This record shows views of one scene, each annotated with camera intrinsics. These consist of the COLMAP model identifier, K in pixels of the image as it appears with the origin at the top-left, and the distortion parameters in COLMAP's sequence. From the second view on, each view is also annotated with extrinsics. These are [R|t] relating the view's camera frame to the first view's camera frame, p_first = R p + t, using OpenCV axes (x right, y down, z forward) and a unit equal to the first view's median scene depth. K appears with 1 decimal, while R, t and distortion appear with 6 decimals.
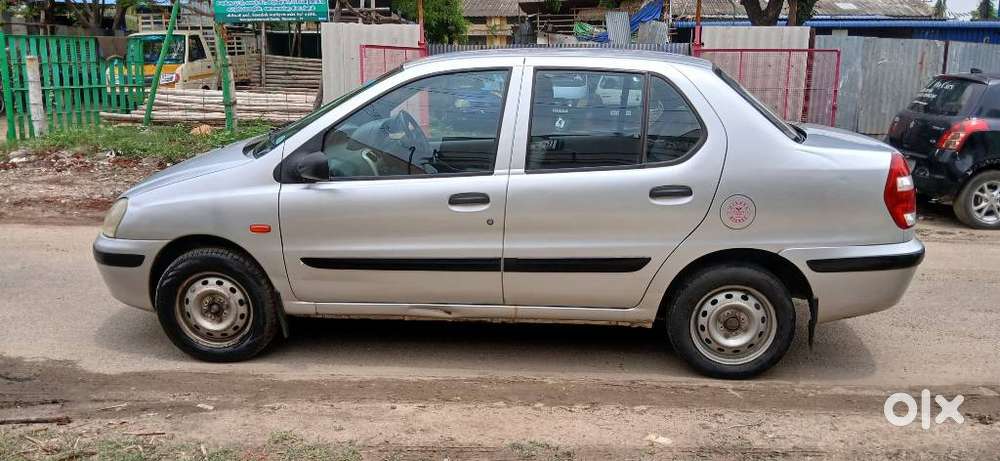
lens RADIAL K [[823.9, 0, 496.4], [0, 823.9, 228.4], [0, 0, 1]] dist [0.045122, -0.102028]
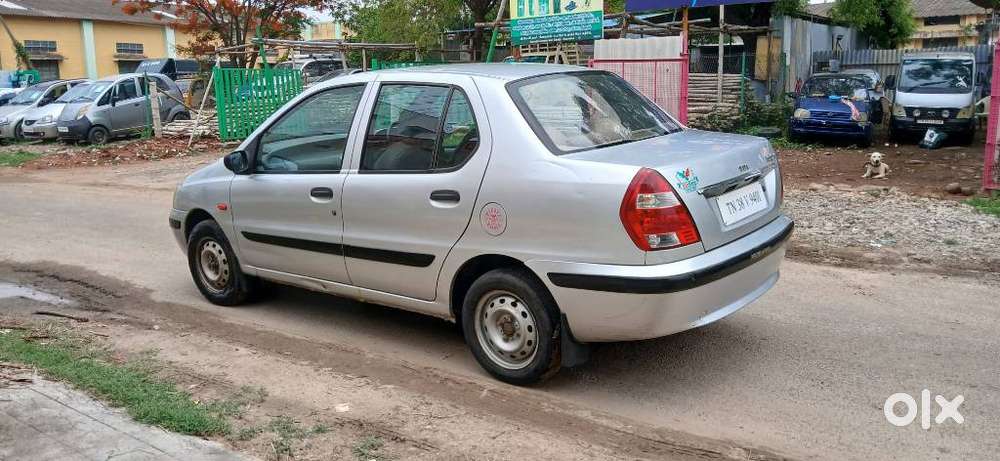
lens RADIAL K [[823.9, 0, 501.4], [0, 823.9, 234.6], [0, 0, 1]] dist [0.045122, -0.102028]
pose [[0.815037, 0.080839, -0.573742, 0.860417], [-0.084466, 0.996218, 0.020377, -0.021033], [0.573219, 0.031854, 0.818783, 0.156091]]
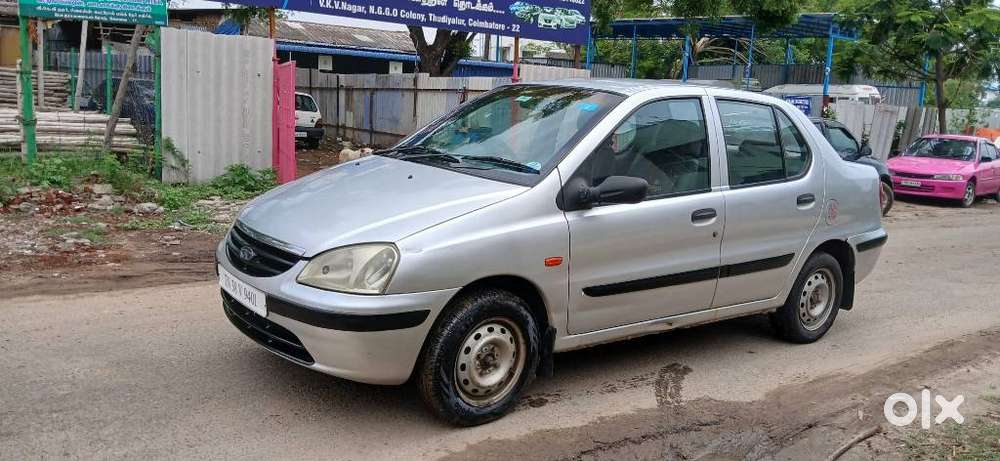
lens RADIAL K [[823.9, 0, 505.9], [0, 823.9, 227.4], [0, 0, 1]] dist [0.045122, -0.102028]
pose [[0.747337, -0.072376, 0.660492, -0.933090], [0.087986, 0.996075, 0.009593, -0.051330], [-0.658594, 0.050945, 0.750772, 0.340798]]
